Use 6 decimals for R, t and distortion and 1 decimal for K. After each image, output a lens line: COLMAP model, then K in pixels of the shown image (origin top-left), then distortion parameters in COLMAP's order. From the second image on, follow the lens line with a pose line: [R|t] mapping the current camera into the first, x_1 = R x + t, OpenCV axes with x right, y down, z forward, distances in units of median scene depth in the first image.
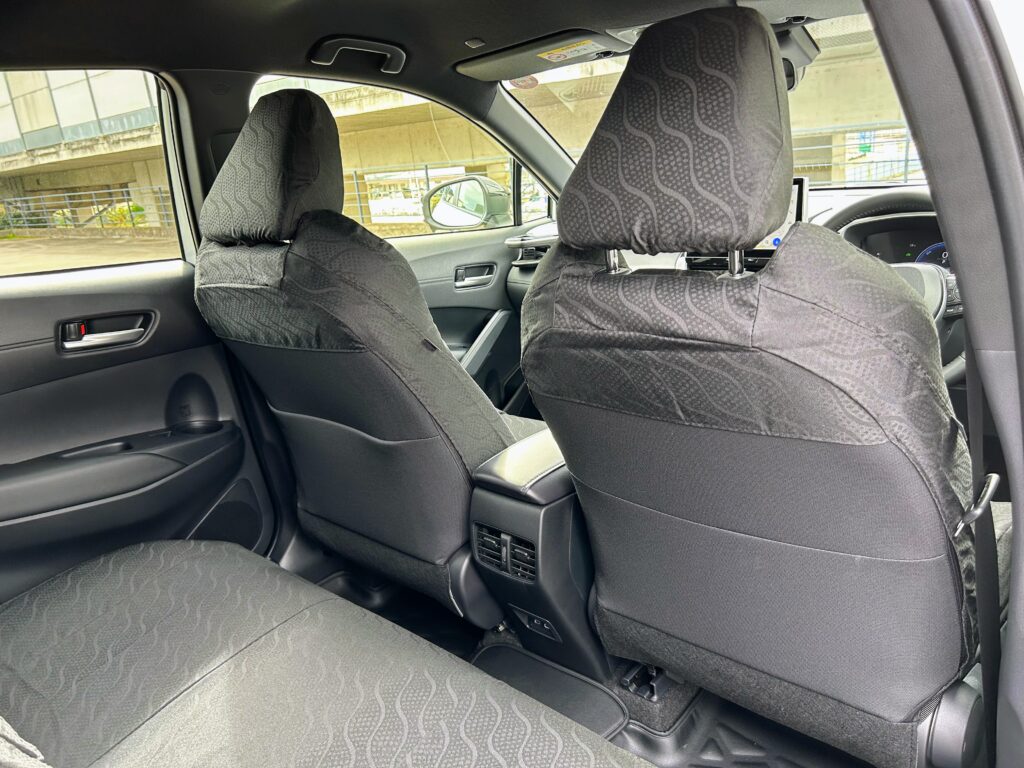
lens RADIAL K [[782.3, 0, 512.0], [0, 782.3, 384.0], [0, 0, 1]] dist [0.001695, -0.011474]
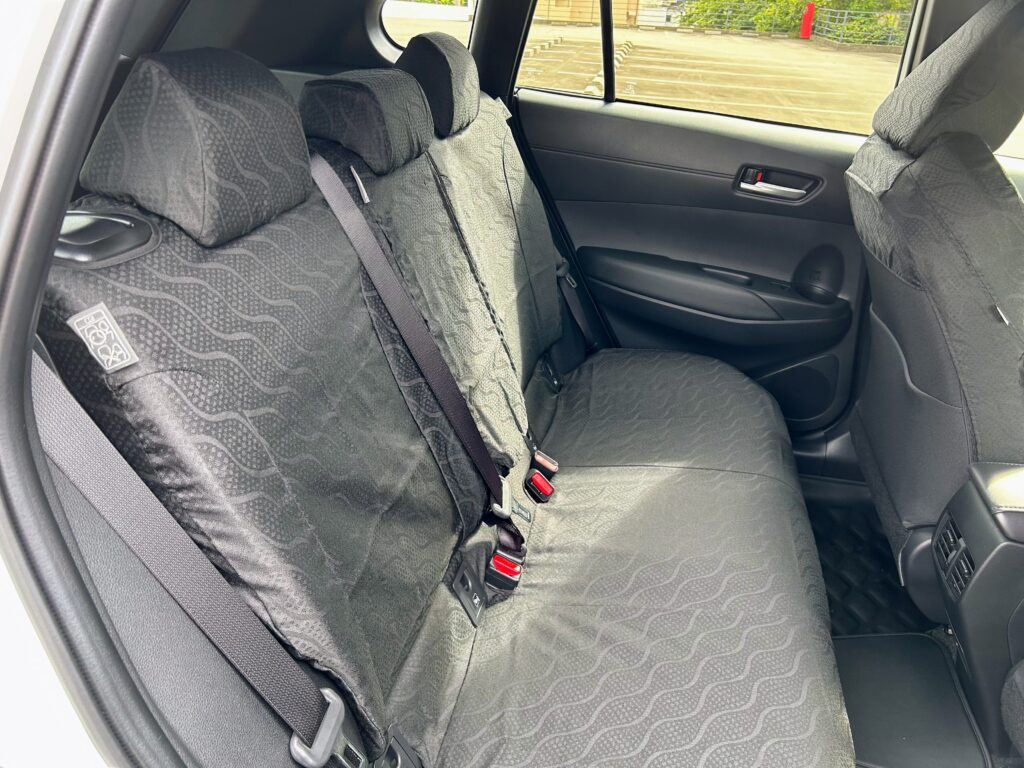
lens RADIAL K [[782.3, 0, 512.0], [0, 782.3, 384.0], [0, 0, 1]] dist [0.001695, -0.011474]
pose [[0.463762, 0.500302, -0.731179, 0.300603], [-0.336509, 0.862918, 0.377007, -0.119904], [0.819565, 0.071207, 0.568544, 0.045146]]
